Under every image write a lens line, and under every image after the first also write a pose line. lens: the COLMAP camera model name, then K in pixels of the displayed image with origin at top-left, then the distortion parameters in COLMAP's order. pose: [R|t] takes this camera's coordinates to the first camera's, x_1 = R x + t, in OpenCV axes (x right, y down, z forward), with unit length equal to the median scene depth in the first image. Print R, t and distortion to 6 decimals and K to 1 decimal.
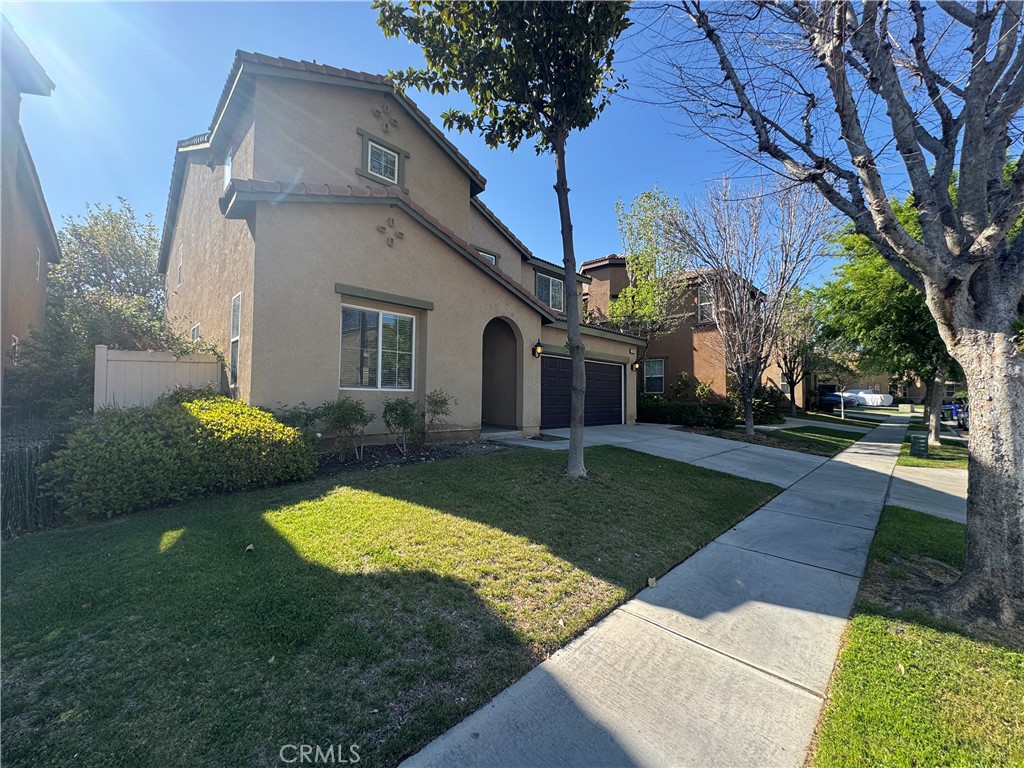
lens RADIAL K [[406.8, 0, 512.0], [0, 406.8, 384.0], [0, 0, 1]] dist [-0.000214, -0.000241]
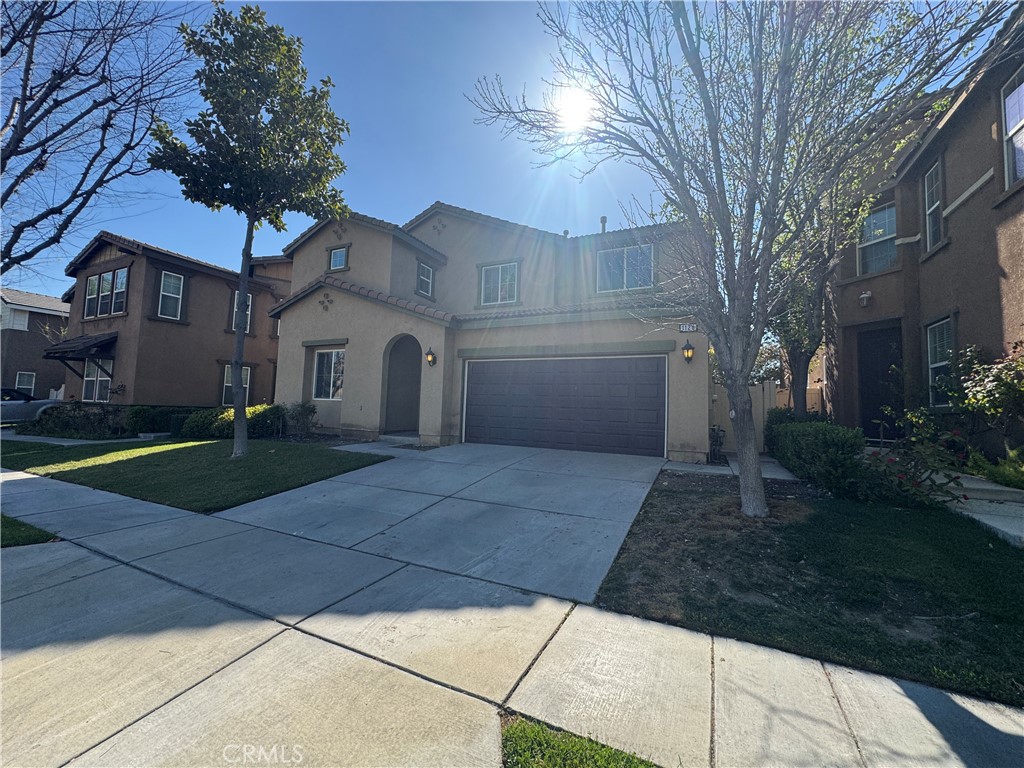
lens RADIAL K [[406.8, 0, 512.0], [0, 406.8, 384.0], [0, 0, 1]] dist [-0.000214, -0.000241]
pose [[0.324956, -0.062814, -0.943641, 1.220365], [0.001788, 0.997831, -0.065806, 0.052709], [0.945727, 0.019696, 0.324364, 0.991042]]
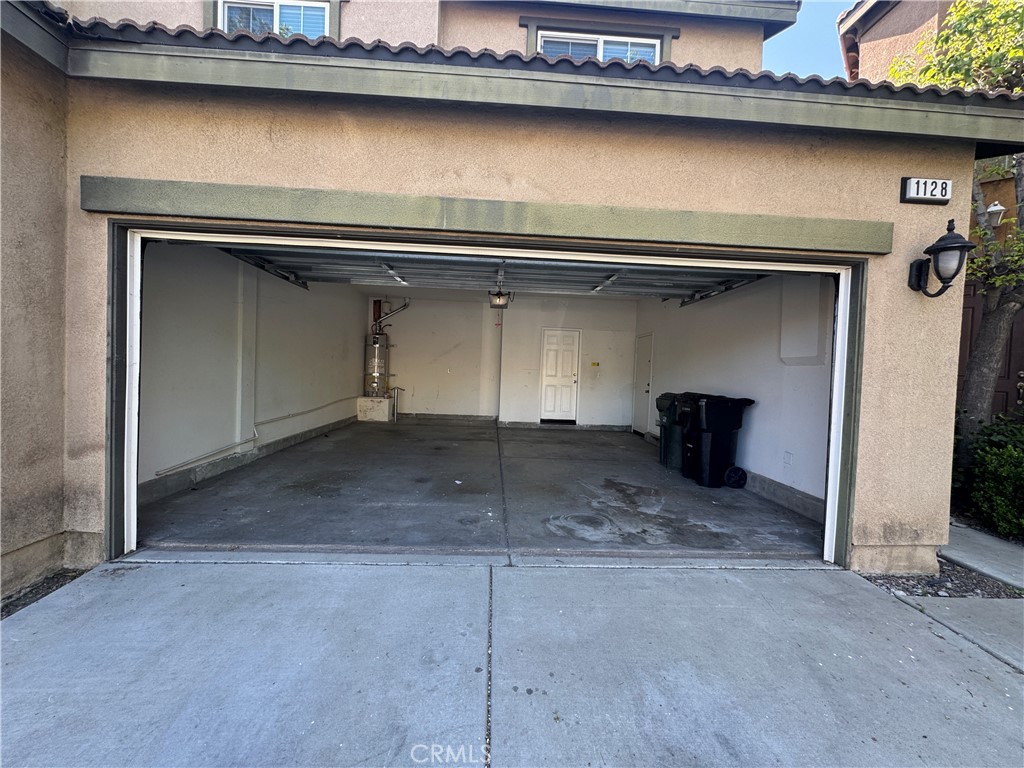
lens RADIAL K [[406.8, 0, 512.0], [0, 406.8, 384.0], [0, 0, 1]] dist [-0.000214, -0.000241]
pose [[0.737681, 0.032823, -0.674351, 0.477710], [-0.004560, 0.999037, 0.043639, 0.003156], [0.675134, -0.029117, 0.737121, 1.211977]]
